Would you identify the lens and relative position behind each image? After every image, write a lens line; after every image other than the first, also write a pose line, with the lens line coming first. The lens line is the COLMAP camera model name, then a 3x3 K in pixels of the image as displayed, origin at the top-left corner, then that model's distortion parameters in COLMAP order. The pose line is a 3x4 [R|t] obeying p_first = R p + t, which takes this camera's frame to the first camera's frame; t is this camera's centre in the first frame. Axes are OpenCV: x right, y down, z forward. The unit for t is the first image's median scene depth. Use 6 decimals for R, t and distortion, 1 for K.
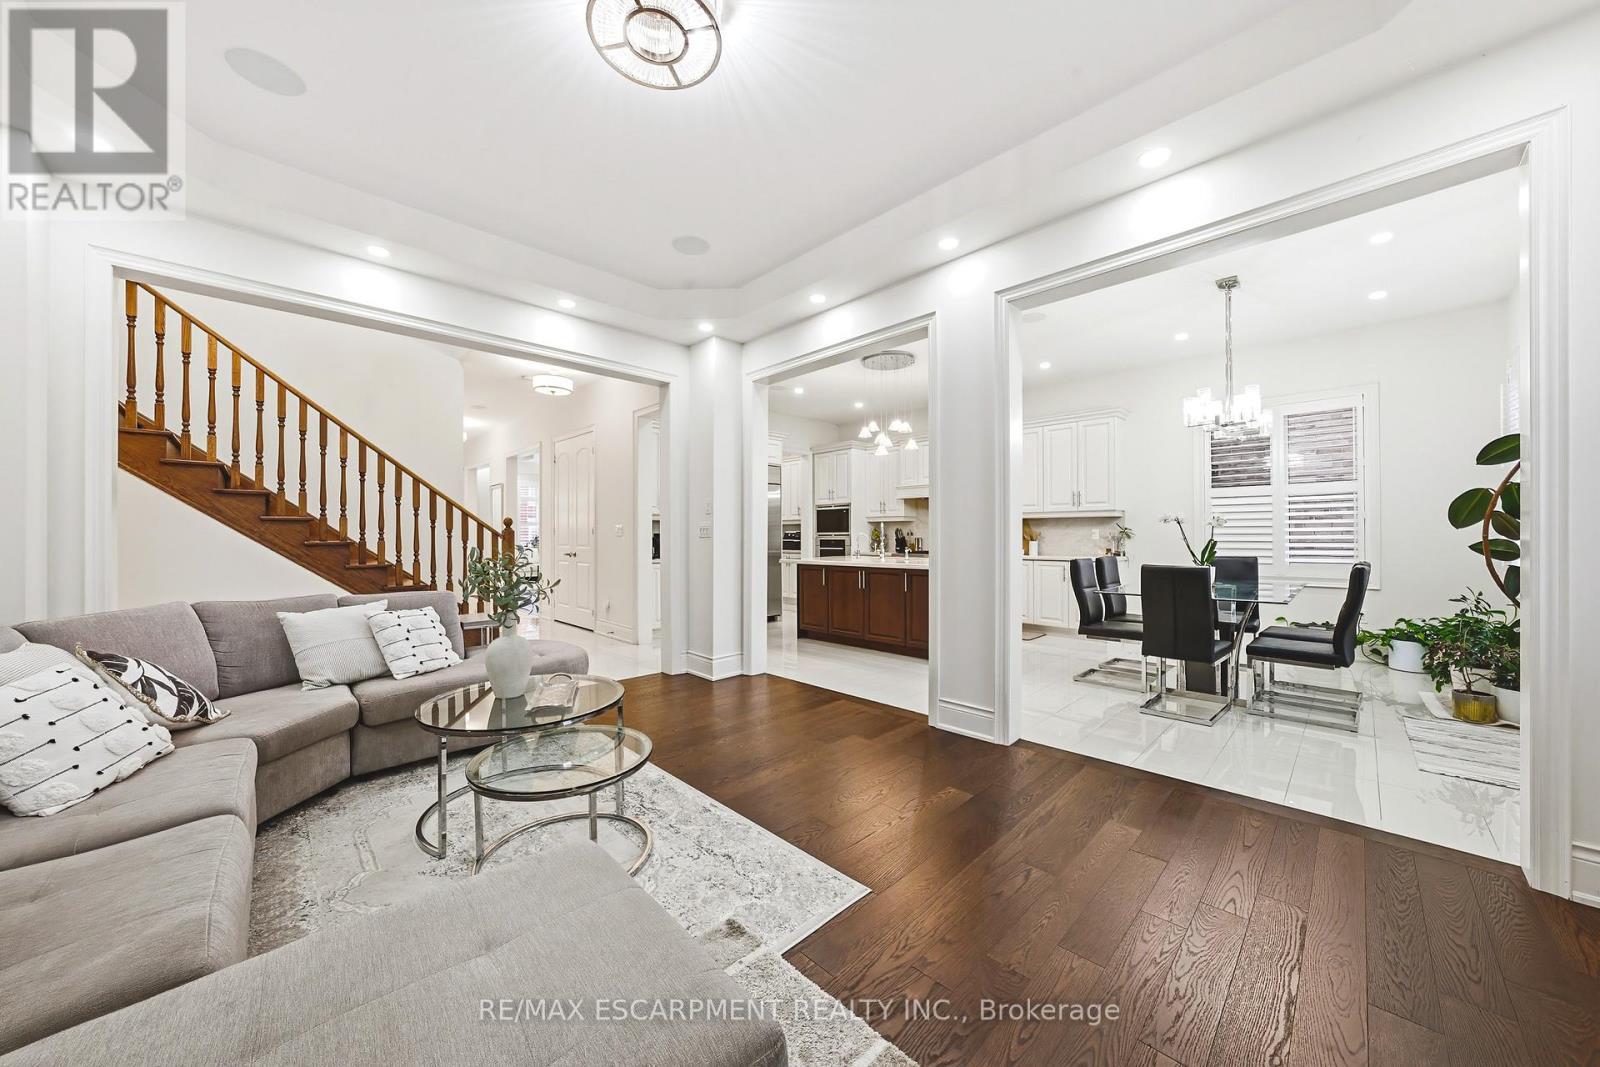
lens RADIAL K [[541.9, 0, 800.9], [0, 541.9, 535.5], [0, 0, 1]] dist [-0.008223, 0.000167]
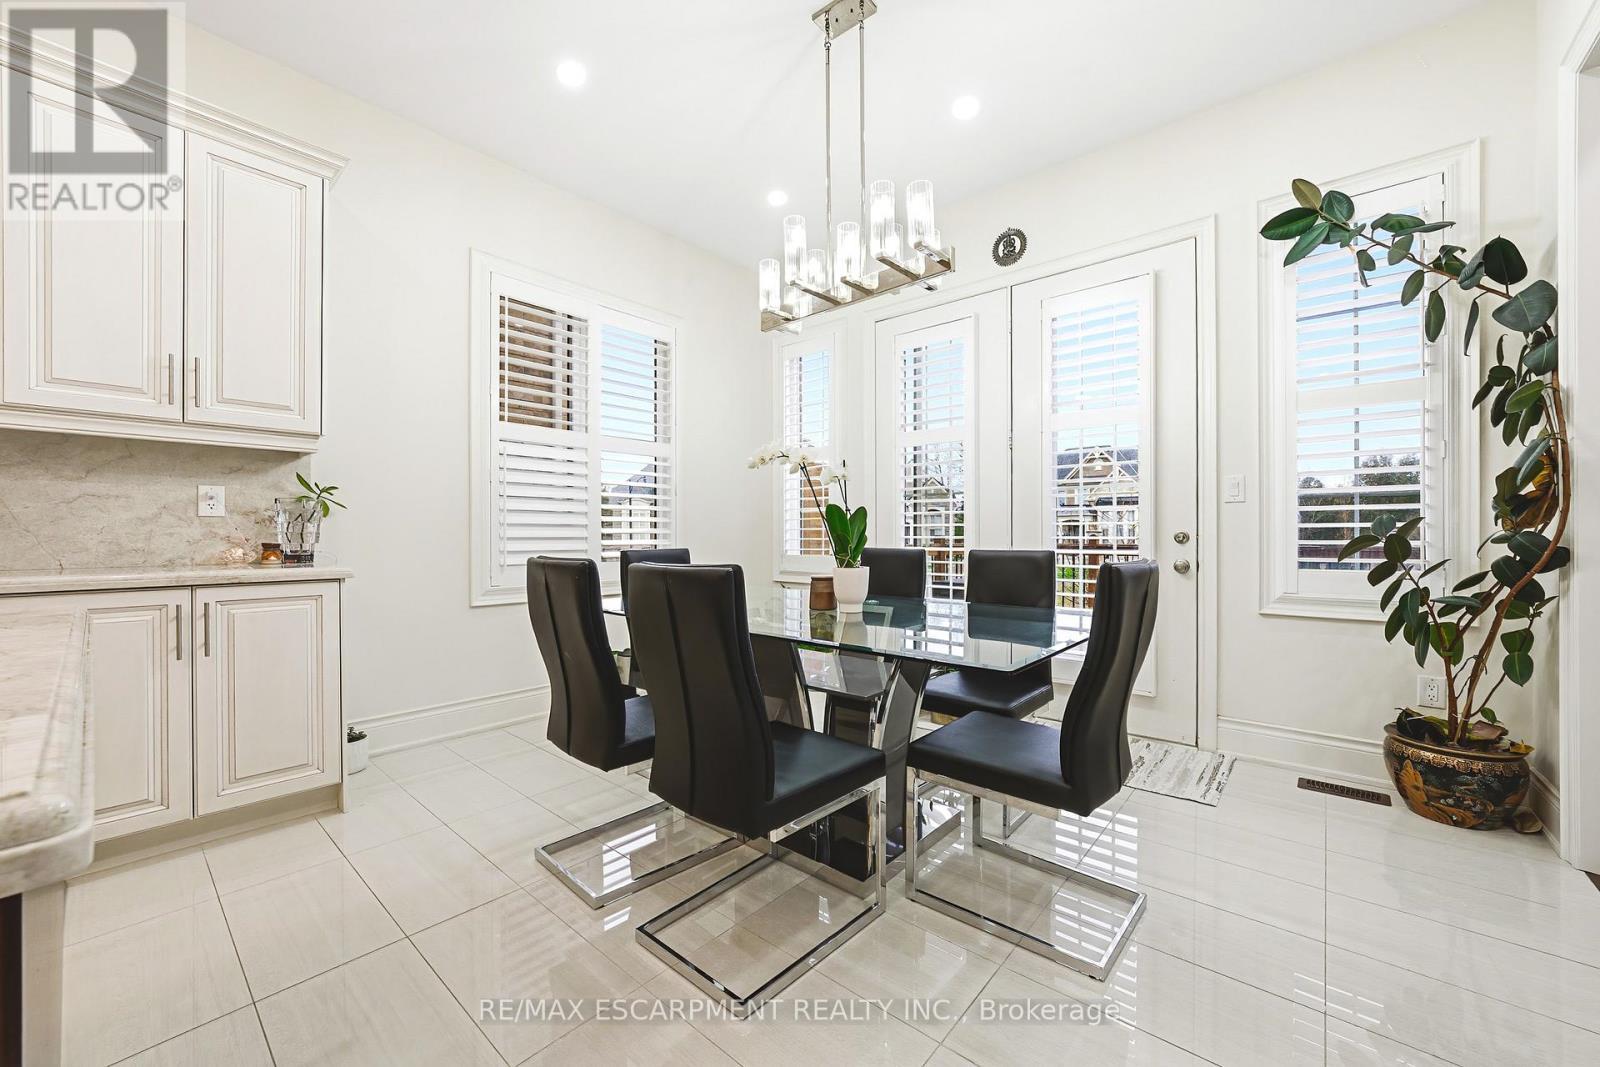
lens RADIAL K [[613.4, 0, 812.2], [0, 613.4, 535.2], [0, 0, 1]] dist [-0.015917, 0.000467]
pose [[-0.090915, 0.002767, 0.995855, 0.105843], [0.002318, 0.999994, -0.002567, 0.016164], [-0.995856, 0.002075, -0.090921, 0.512032]]
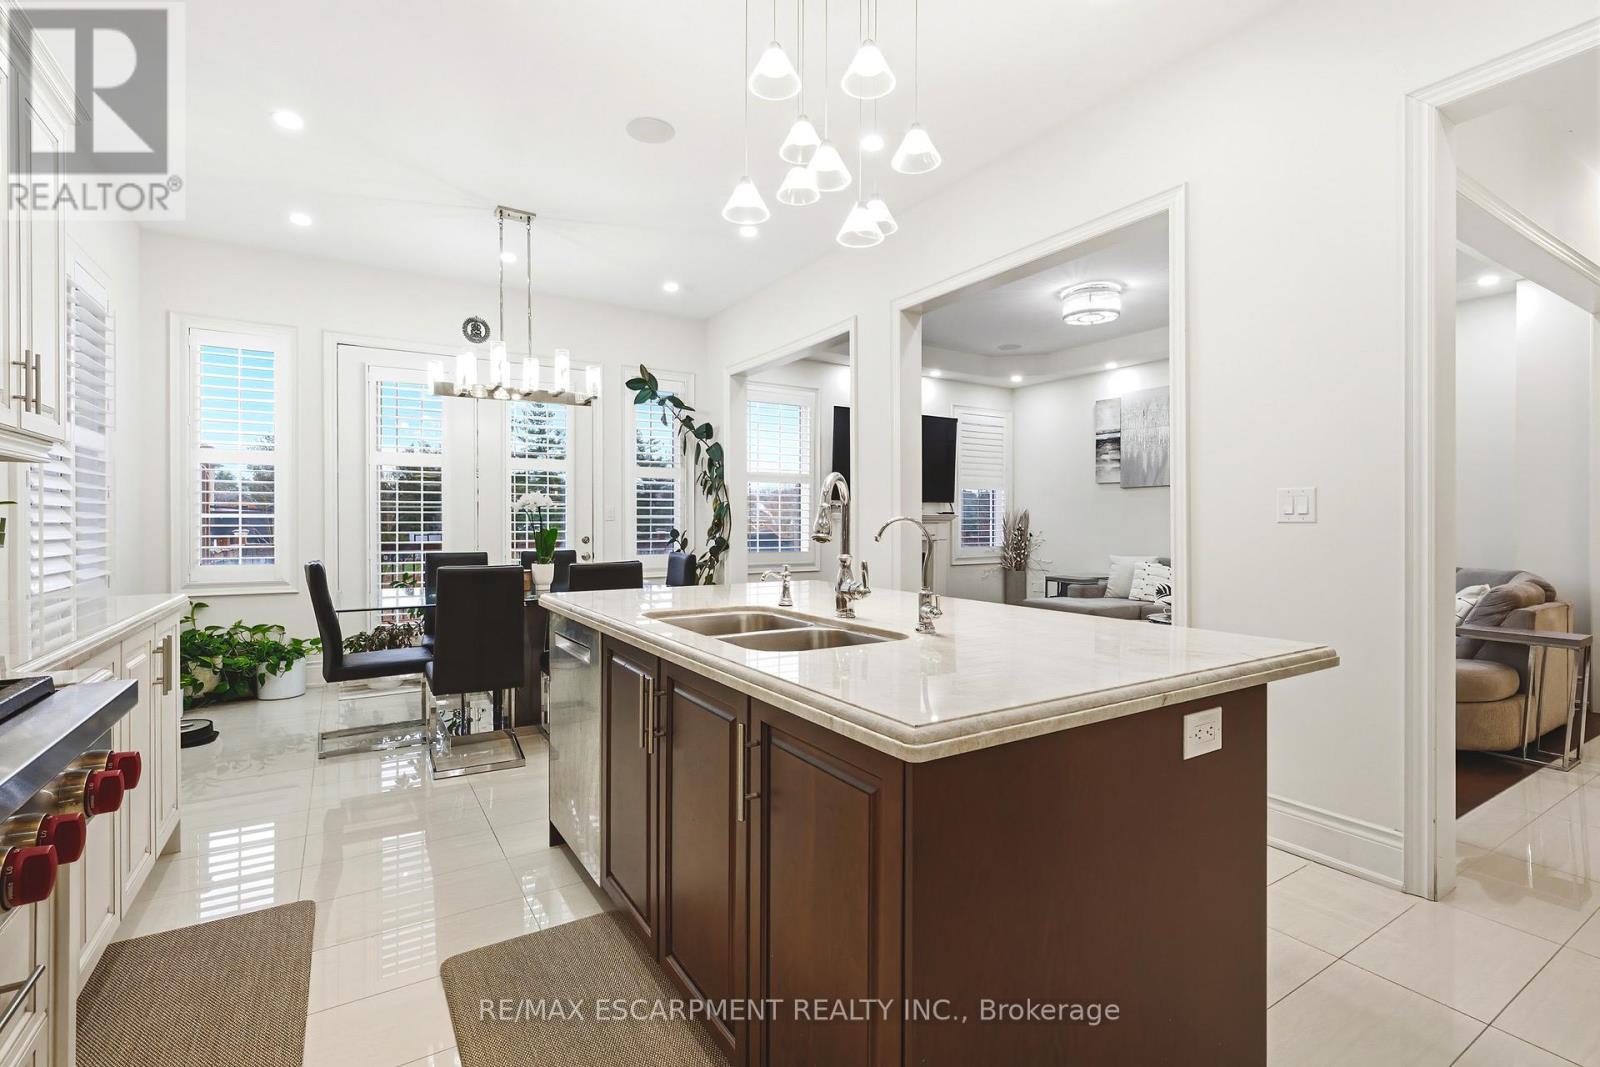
lens RADIAL K [[748.6, 0, 795.6], [0, 748.6, 526.1], [0, 0, 1]] dist [0.007723, -0.000969]
pose [[-0.976554, 0.002282, 0.215263, 0.065060], [0.003242, 0.999986, 0.004106, 0.001260], [-0.215250, 0.004708, -0.976548, 0.952598]]
